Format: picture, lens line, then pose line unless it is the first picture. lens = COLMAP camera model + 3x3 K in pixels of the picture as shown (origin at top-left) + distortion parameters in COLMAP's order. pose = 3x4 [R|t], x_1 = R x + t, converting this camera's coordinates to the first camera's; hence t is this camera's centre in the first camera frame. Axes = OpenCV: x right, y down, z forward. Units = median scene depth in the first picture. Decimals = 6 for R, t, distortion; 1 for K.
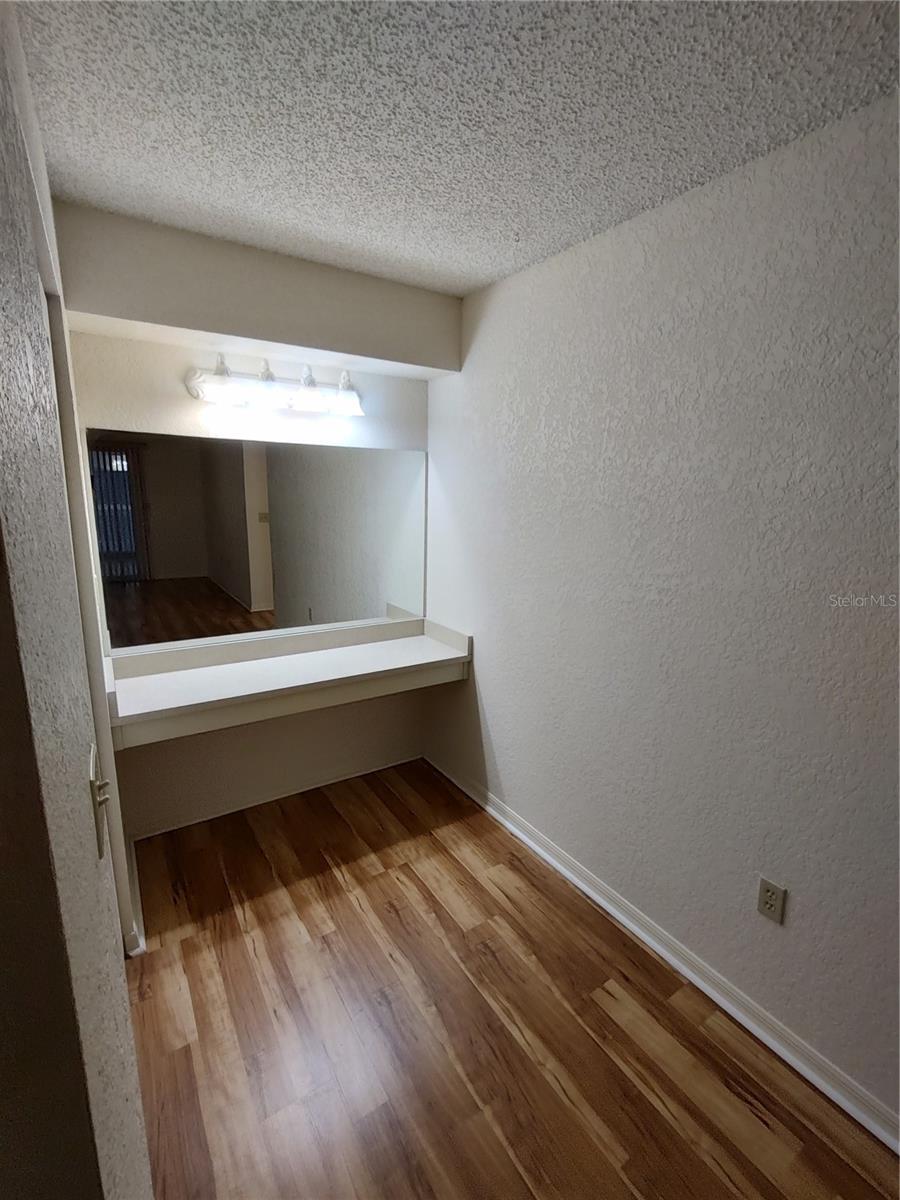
lens RADIAL K [[545.5, 0, 449.3], [0, 545.5, 600.9], [0, 0, 1]] dist [-0.002838, 0.000168]
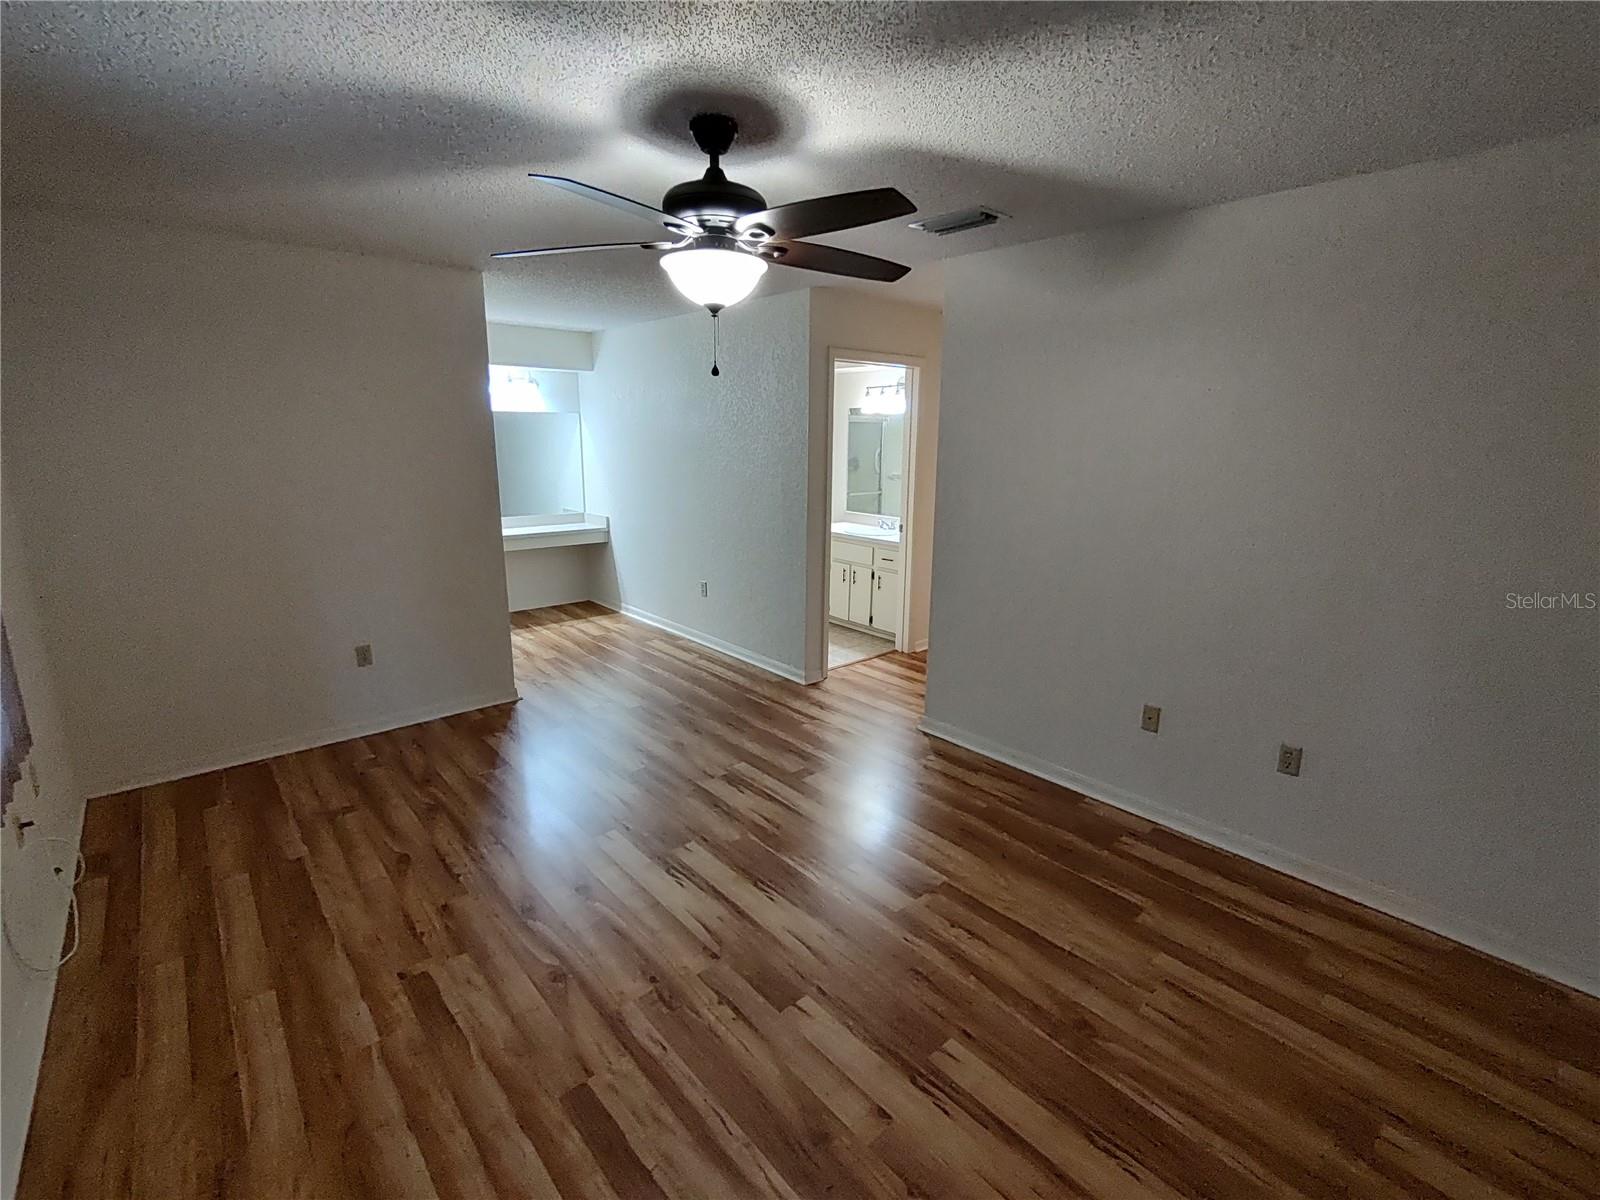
lens RADIAL K [[727.3, 0, 801.3], [0, 727.3, 597.3], [0, 0, 1]] dist [-0.002838, 0.000168]
pose [[0.987074, -0.036952, 0.155945, 0.332165], [0.032771, 0.999033, 0.029296, 0.328576], [-0.156877, -0.023807, 0.987331, -1.708000]]
